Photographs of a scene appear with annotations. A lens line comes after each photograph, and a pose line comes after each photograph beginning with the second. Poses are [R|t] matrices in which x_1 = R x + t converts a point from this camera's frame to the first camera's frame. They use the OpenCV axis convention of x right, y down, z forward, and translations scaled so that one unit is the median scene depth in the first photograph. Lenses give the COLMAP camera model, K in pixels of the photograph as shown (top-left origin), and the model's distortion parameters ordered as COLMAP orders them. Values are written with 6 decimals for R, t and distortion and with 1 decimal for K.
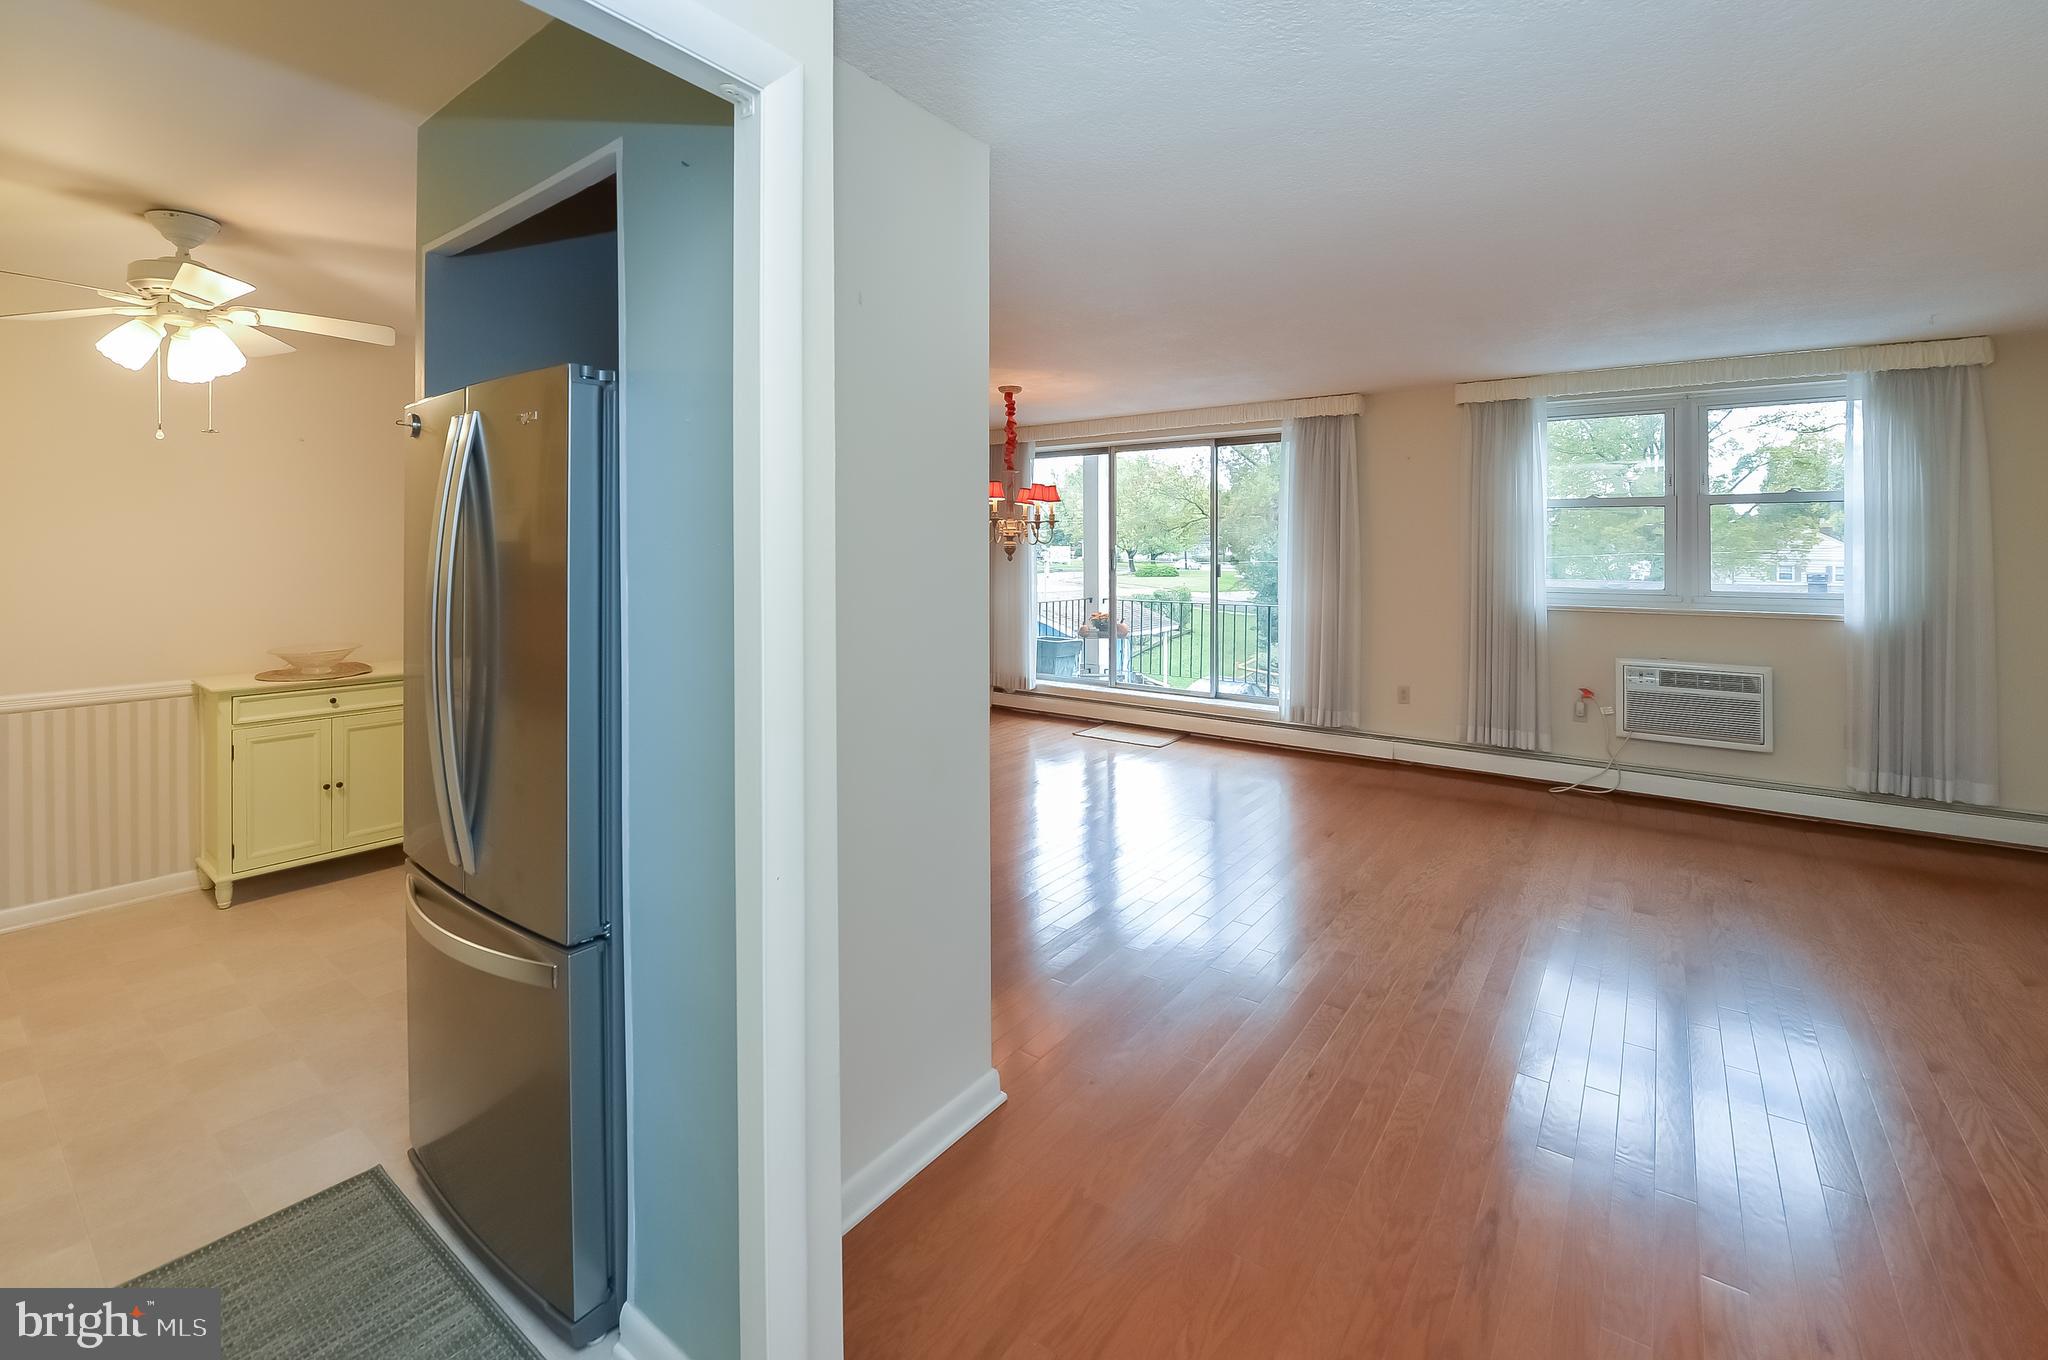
lens RADIAL K [[863.3, 0, 1015.8], [0, 863.3, 545.5], [0, 0, 1]] dist [-0.017376, -0.001349]
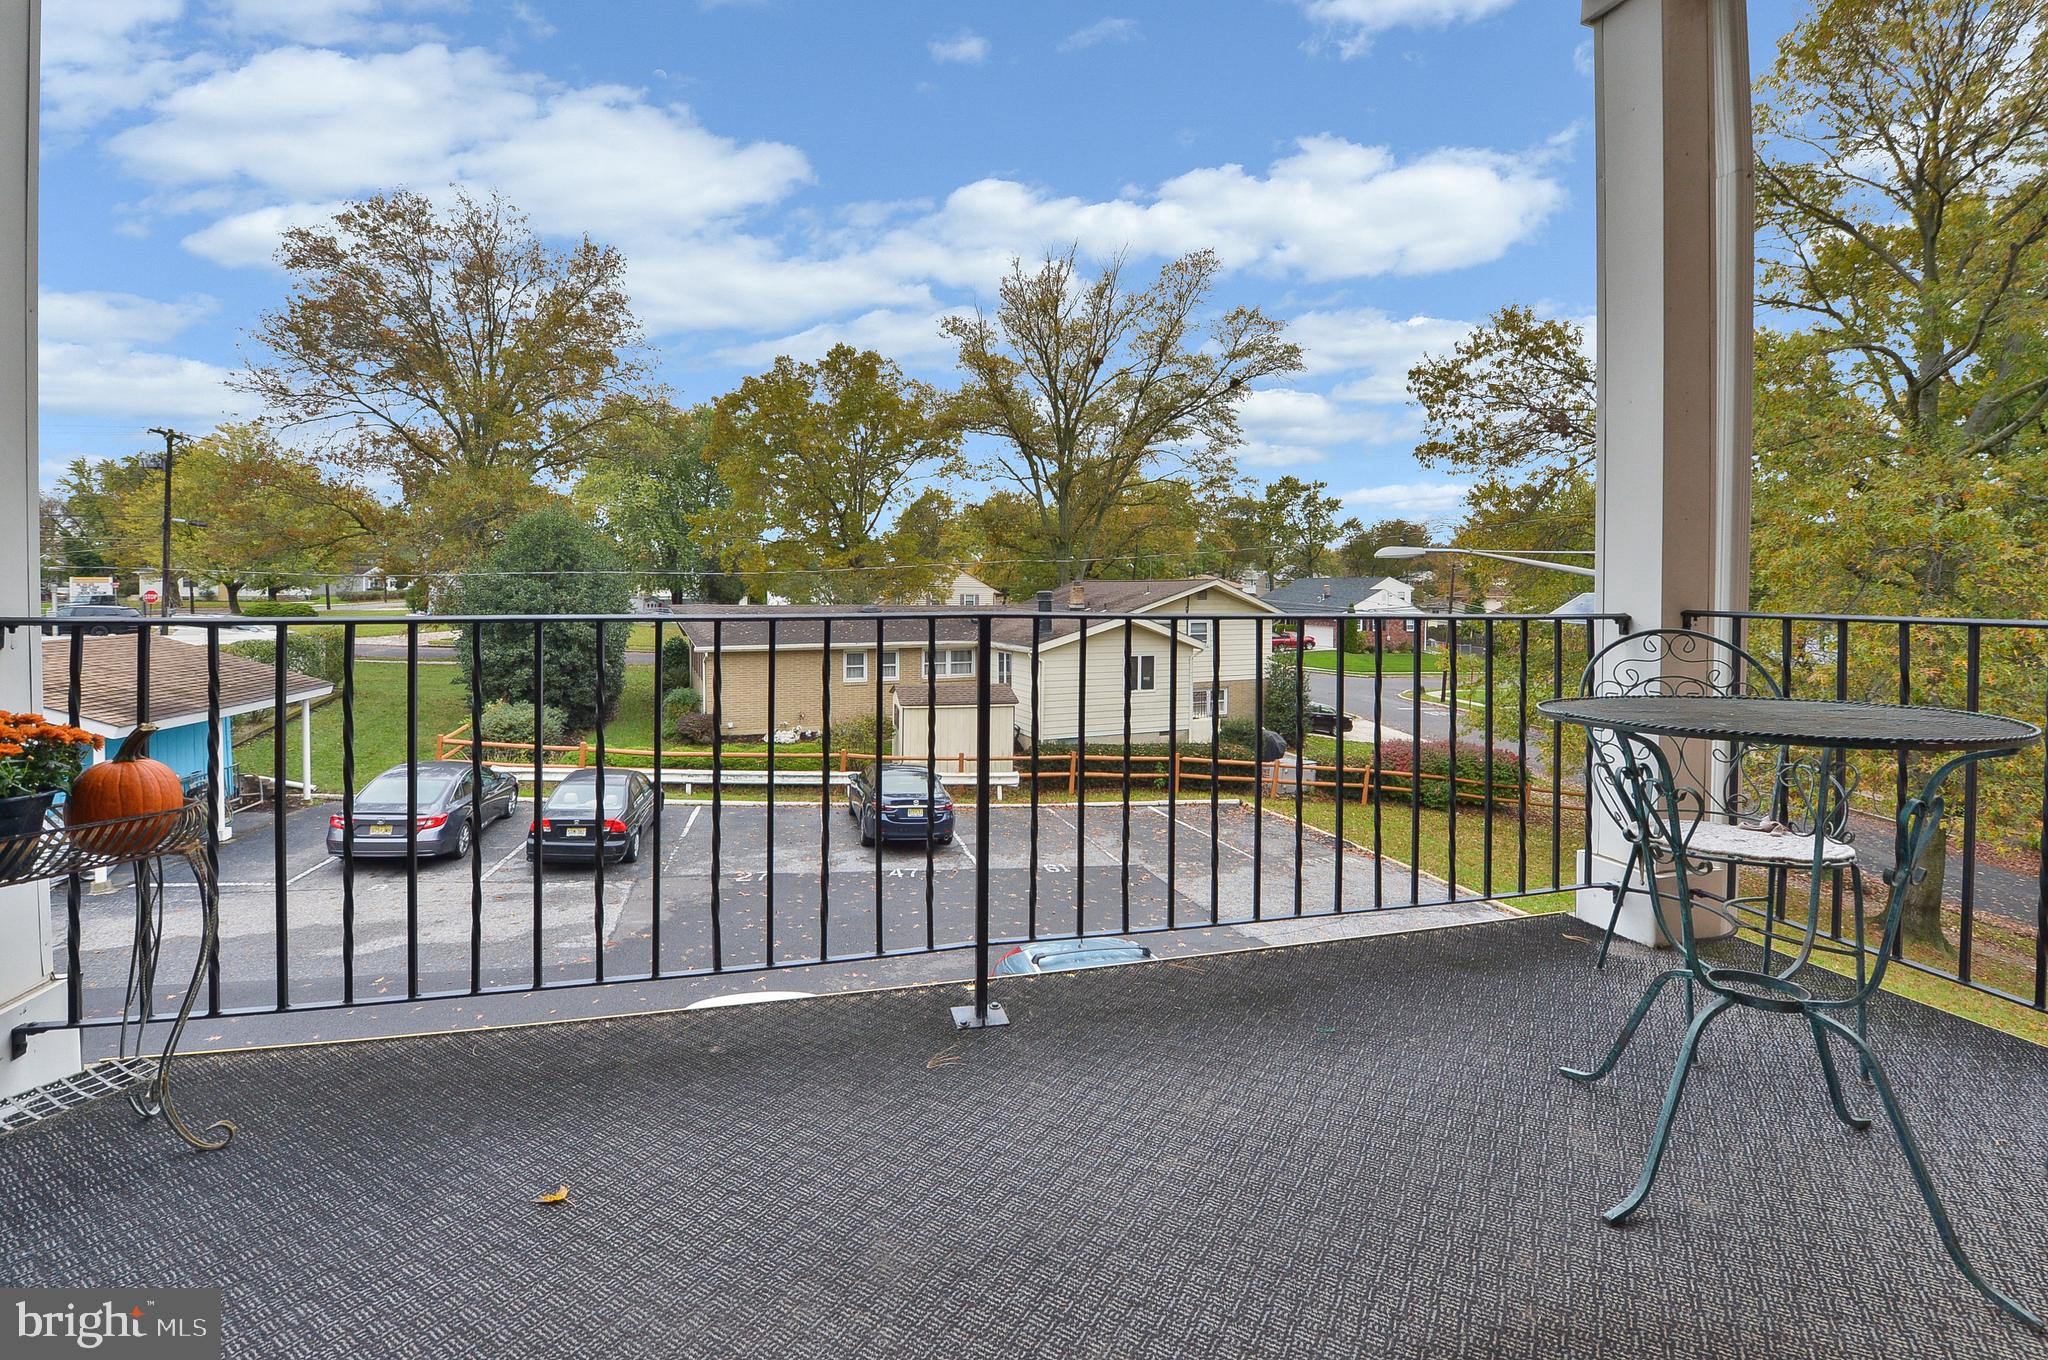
lens RADIAL K [[863.3, 0, 1019.1], [0, 863.3, 606.9], [0, 0, 1]] dist [-0.017376, -0.001349]
pose [[0.638019, -0.017892, 0.769812, 0.177119], [-0.003992, 0.999640, 0.026542, 0.099945], [-0.770010, -0.020008, 0.637718, 1.265435]]
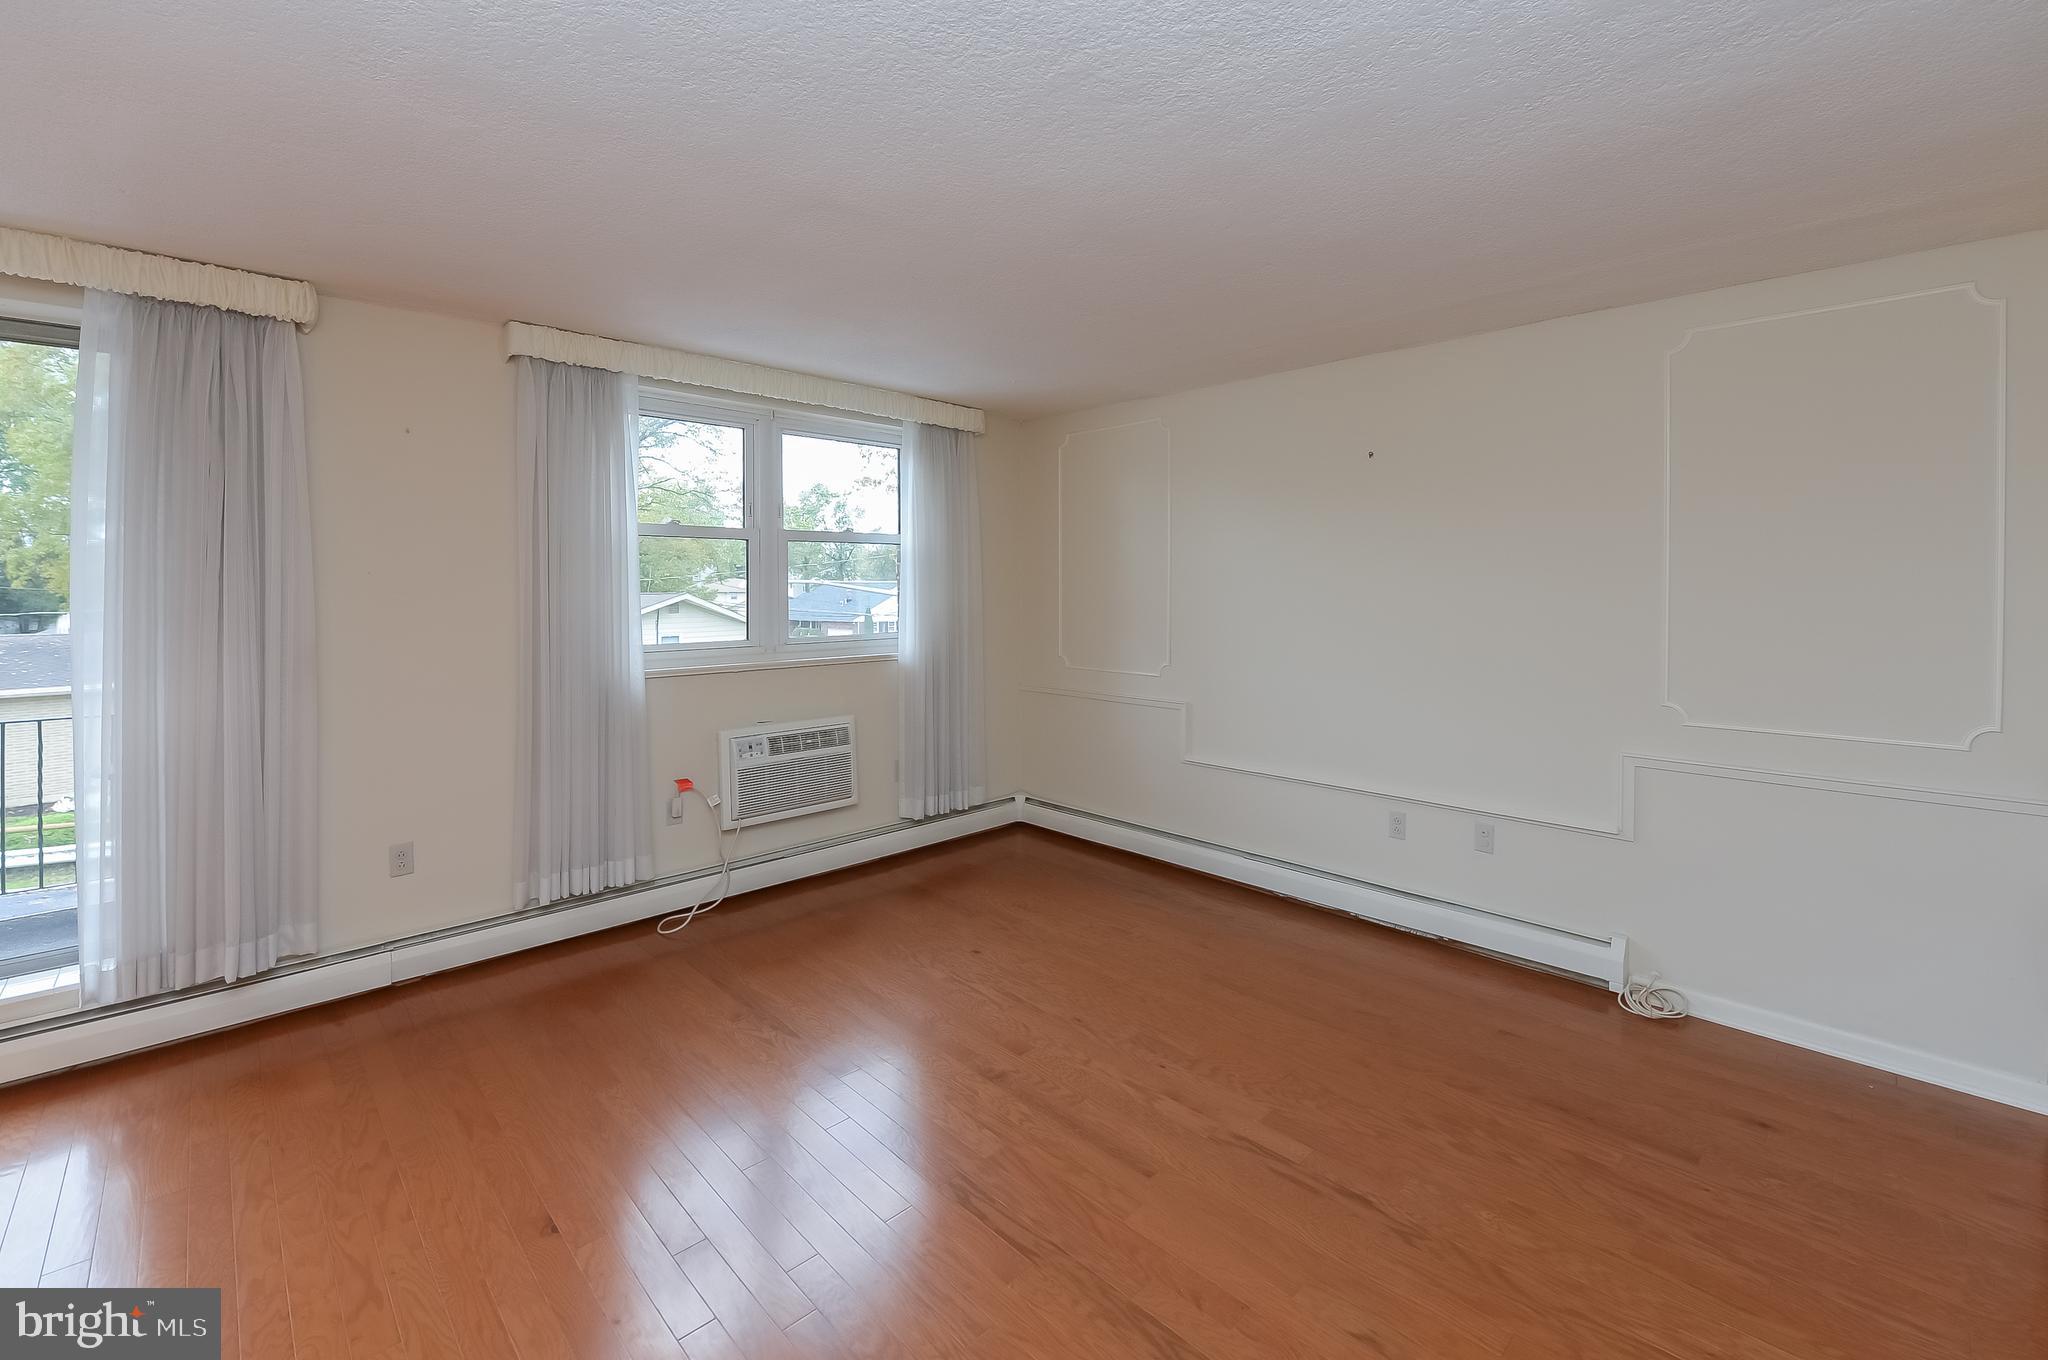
lens RADIAL K [[863.3, 0, 1053.5], [0, 863.3, 591.6], [0, 0, 1]] dist [-0.017376, -0.001349]
pose [[0.145460, -0.007732, 0.989334, -0.029809], [0.001972, 0.999970, 0.007526, -0.001233], [-0.989362, 0.000856, 0.145471, 0.519730]]
